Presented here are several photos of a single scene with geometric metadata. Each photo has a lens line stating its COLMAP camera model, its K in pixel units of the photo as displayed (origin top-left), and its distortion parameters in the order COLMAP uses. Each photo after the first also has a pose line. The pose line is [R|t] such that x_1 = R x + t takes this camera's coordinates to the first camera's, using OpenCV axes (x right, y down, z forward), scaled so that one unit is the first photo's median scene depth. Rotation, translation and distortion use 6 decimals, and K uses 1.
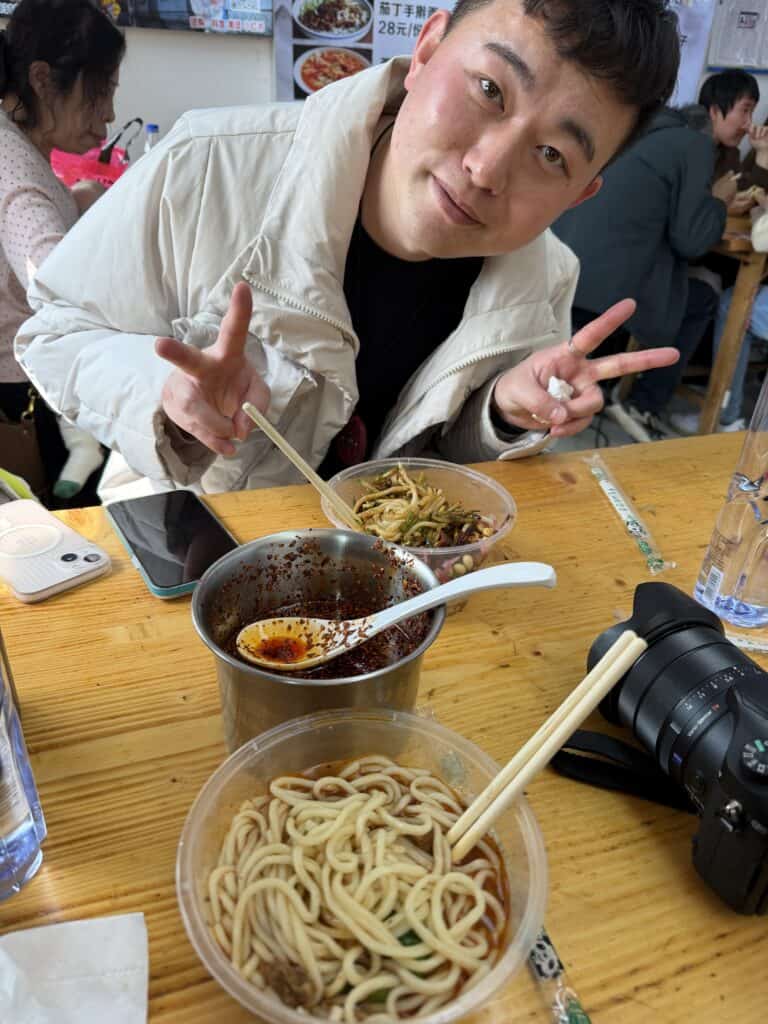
lens RADIAL K [[729.2, 0, 386.6], [0, 729.2, 520.3], [0, 0, 1]] dist [0.114254, -0.217656]
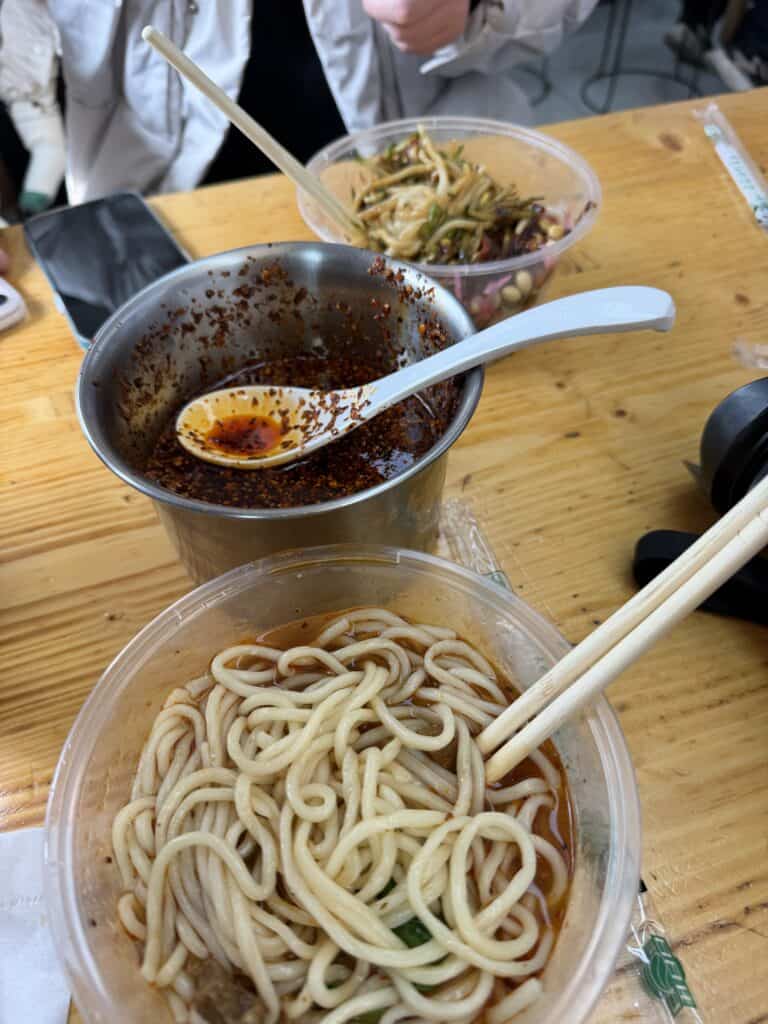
lens RADIAL K [[729.2, 0, 386.6], [0, 729.2, 520.3], [0, 0, 1]] dist [0.114254, -0.217656]
pose [[0.996559, -0.023203, -0.079571, 0.043617], [0.051270, 0.926879, 0.371842, 0.001749], [0.065125, -0.374642, 0.924880, 0.359196]]
